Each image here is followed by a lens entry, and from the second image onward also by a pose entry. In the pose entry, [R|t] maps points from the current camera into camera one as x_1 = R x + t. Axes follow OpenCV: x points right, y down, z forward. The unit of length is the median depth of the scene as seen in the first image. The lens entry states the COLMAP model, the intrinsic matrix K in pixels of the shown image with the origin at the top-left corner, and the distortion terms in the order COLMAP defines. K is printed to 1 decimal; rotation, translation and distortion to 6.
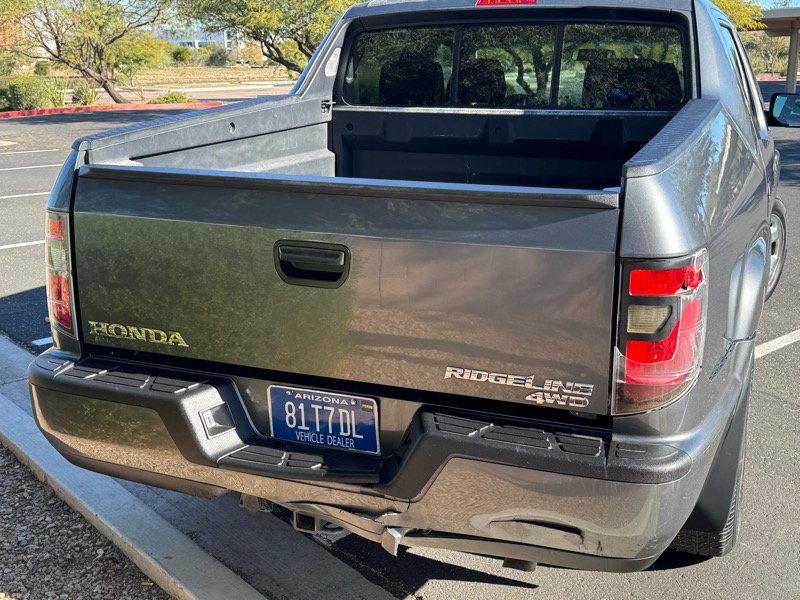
lens RADIAL K [[1002.7, 0, 400.0], [0, 1002.7, 300.0], [0, 0, 1]] dist [0.197161, -0.480474]
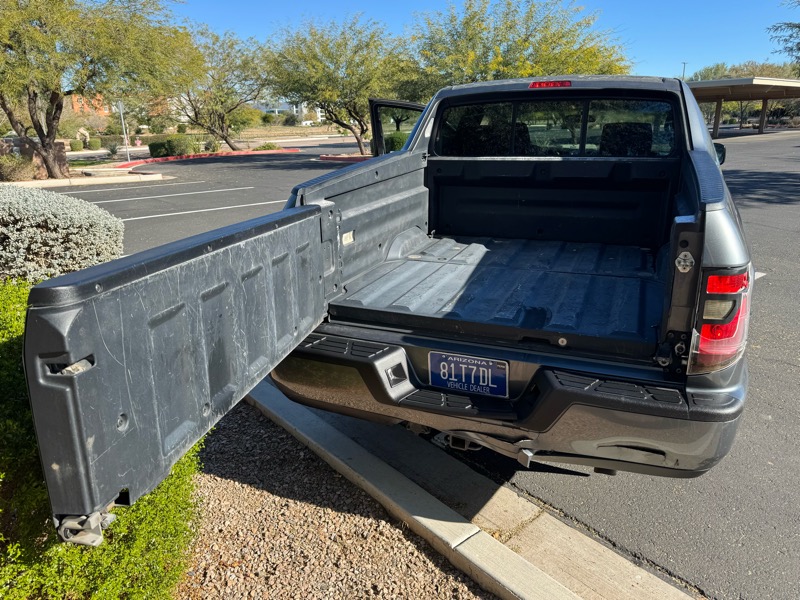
lens RADIAL K [[611.5, 0, 389.0], [0, 611.5, 297.5], [0, 0, 1]] dist [0.162746, -0.331383]
pose [[0.999889, -0.013748, -0.005661, -0.155742], [0.014010, 0.998688, 0.049248, -0.034563], [0.004977, -0.049322, 0.998771, 0.079190]]
